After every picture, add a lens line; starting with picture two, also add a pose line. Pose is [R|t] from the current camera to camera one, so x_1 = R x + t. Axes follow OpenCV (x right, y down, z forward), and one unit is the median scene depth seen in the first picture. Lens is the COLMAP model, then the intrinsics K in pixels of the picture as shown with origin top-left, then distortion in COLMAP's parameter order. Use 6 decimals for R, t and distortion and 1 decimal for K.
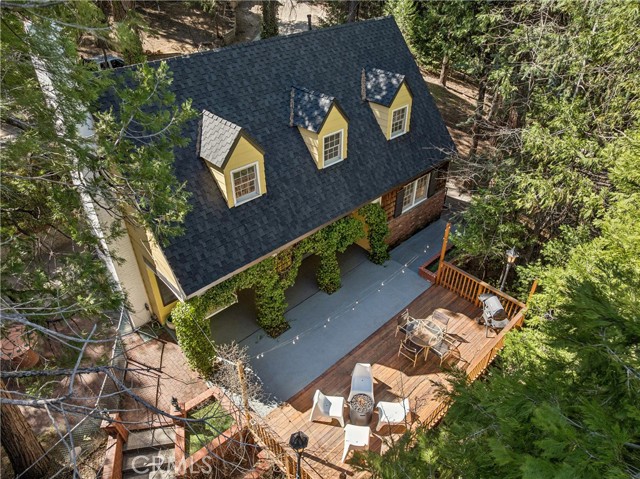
lens RADIAL K [[453.0, 0, 320.8], [0, 453.0, 239.6], [0, 0, 1]] dist [-0.030551, 0.008187]
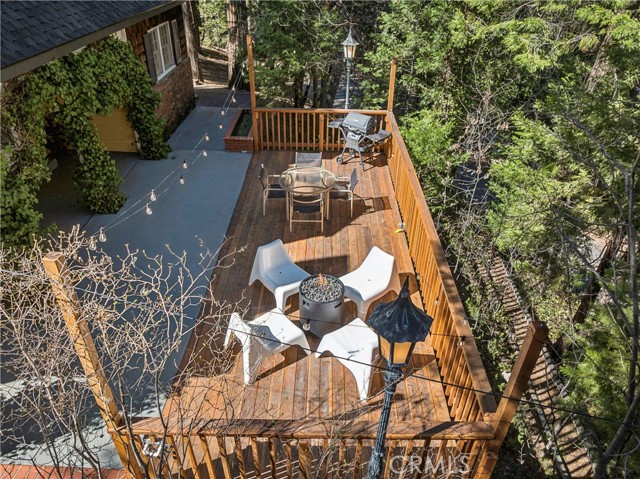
lens RADIAL K [[453.0, 0, 318.3], [0, 453.0, 240.4], [0, 0, 1]] dist [-0.030551, 0.008187]
pose [[0.720177, -0.390890, 0.573193, -0.165890], [0.397890, 0.909509, 0.120319, 0.238468], [-0.568355, 0.141417, 0.810539, 0.556064]]
